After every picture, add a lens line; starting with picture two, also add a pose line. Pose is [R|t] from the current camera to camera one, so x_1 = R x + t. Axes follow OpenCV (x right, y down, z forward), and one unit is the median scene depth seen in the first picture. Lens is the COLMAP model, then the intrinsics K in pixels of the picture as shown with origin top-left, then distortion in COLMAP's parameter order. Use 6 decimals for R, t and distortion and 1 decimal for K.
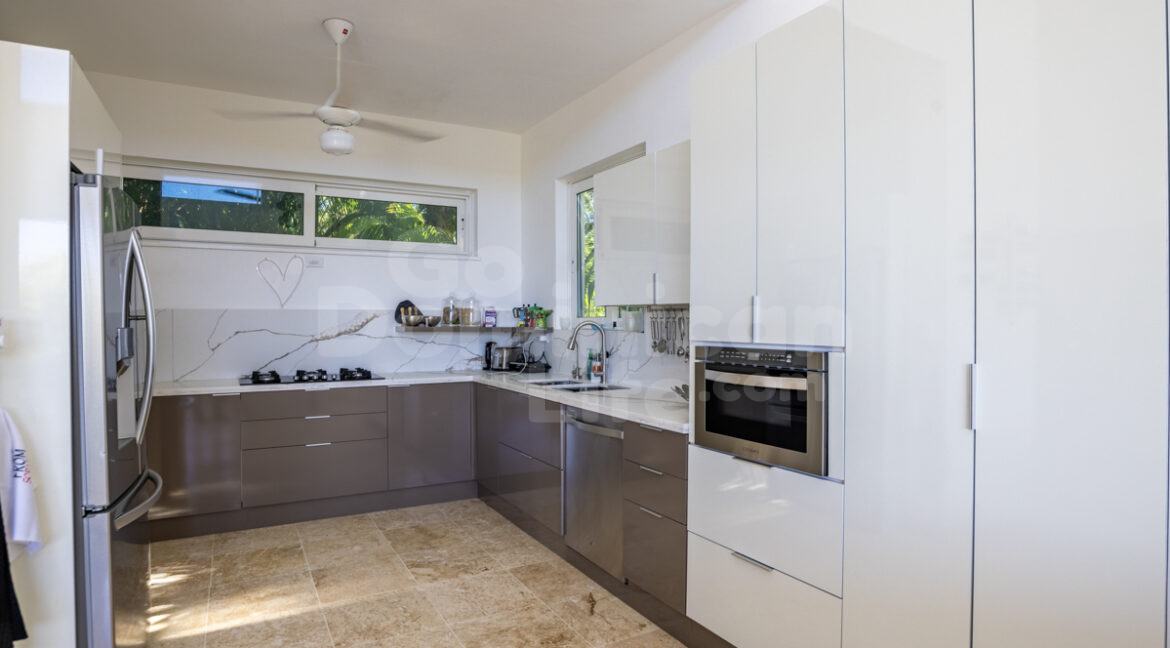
lens RADIAL K [[641.7, 0, 585.0], [0, 641.7, 324.0], [0, 0, 1]] dist [-0.091382, 0.098861]
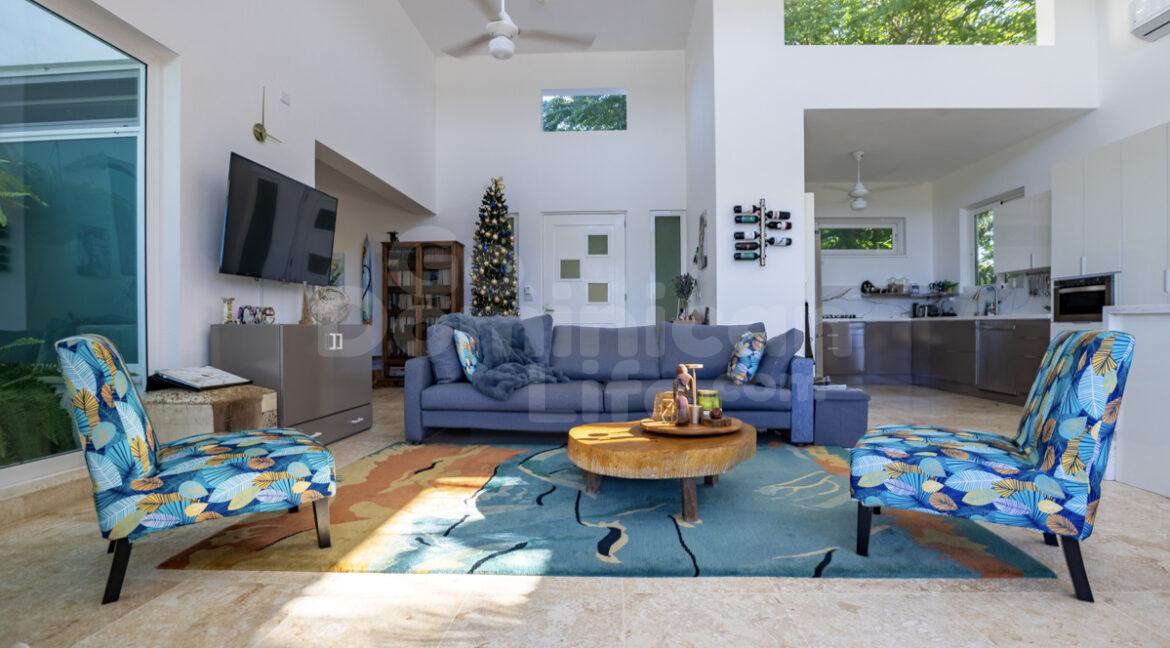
lens RADIAL K [[550.2, 0, 591.7], [0, 550.2, 328.3], [0, 0, 1]] dist [-0.043211, 0.000011]
pose [[0.846680, -0.000050, -0.532102, -0.116696], [-0.001955, 0.999993, -0.003205, 0.112712], [0.532098, 0.003754, 0.846674, -0.805291]]
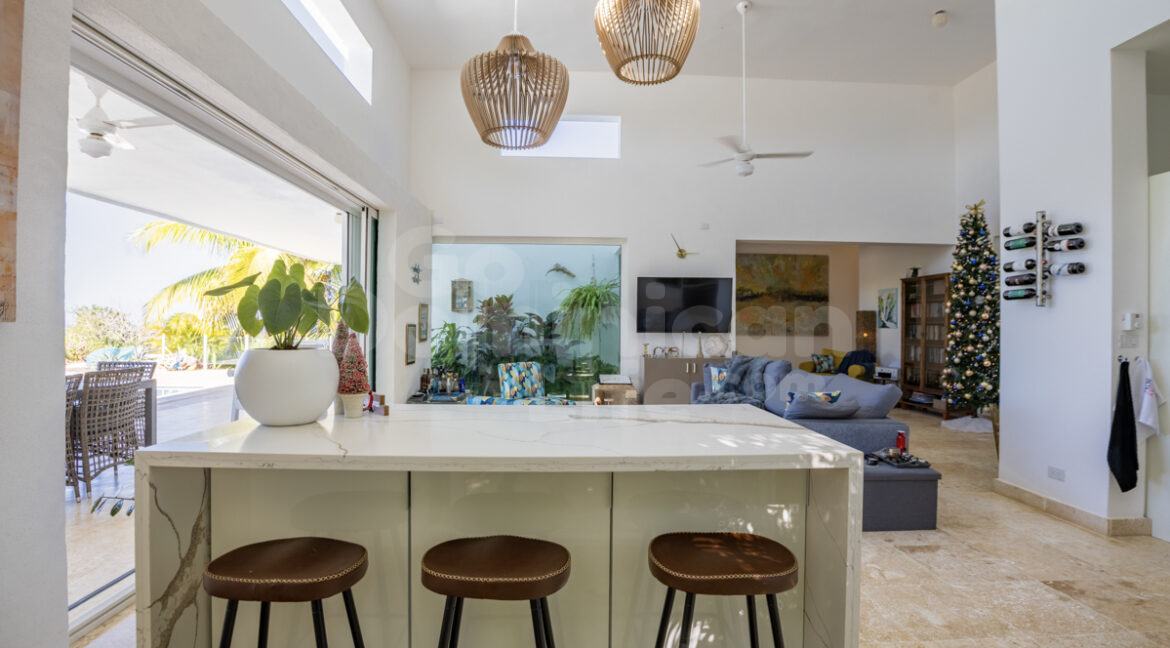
lens RADIAL K [[550.2, 0, 591.7], [0, 550.2, 328.3], [0, 0, 1]] dist [-0.043211, 0.000011]
pose [[-0.432675, 0.003011, -0.901545, 0.532531], [-0.015119, 0.999830, 0.010595, 0.018256], [0.901423, 0.018214, -0.432556, 0.042564]]
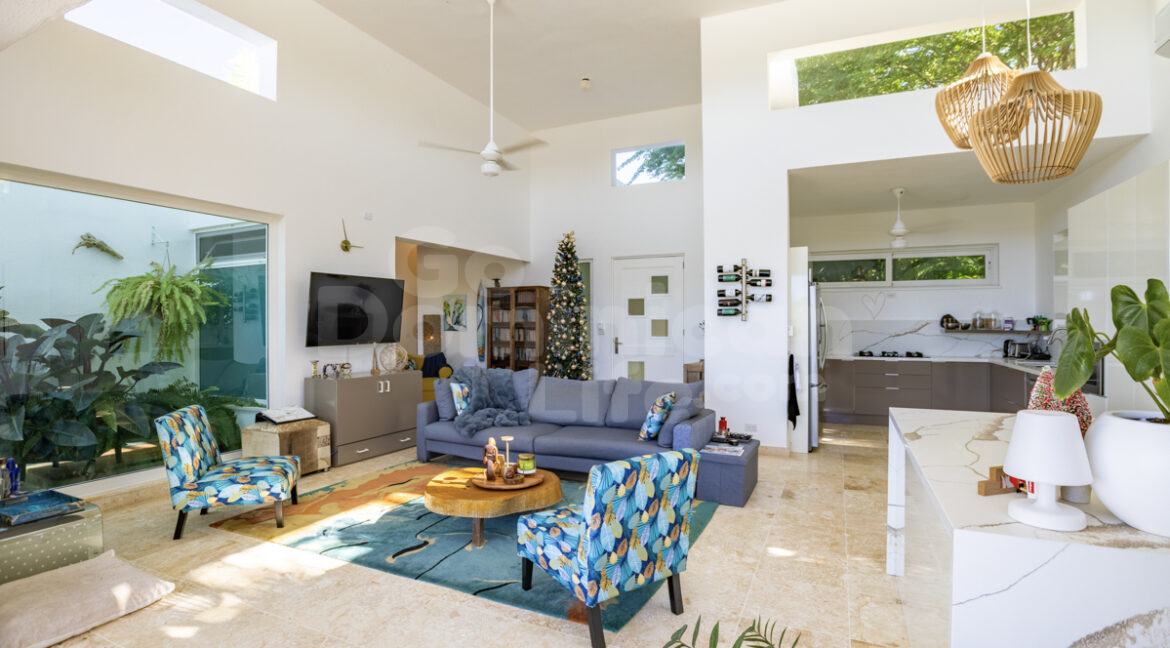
lens RADIAL K [[542.9, 0, 580.7], [0, 542.9, 320.4], [0, 0, 1]] dist [-0.040305, 0.000330]
pose [[0.578276, -0.004080, -0.815831, 0.329170], [-0.005182, 0.999949, -0.008674, -0.002935], [0.815825, 0.009244, 0.578225, -0.660766]]
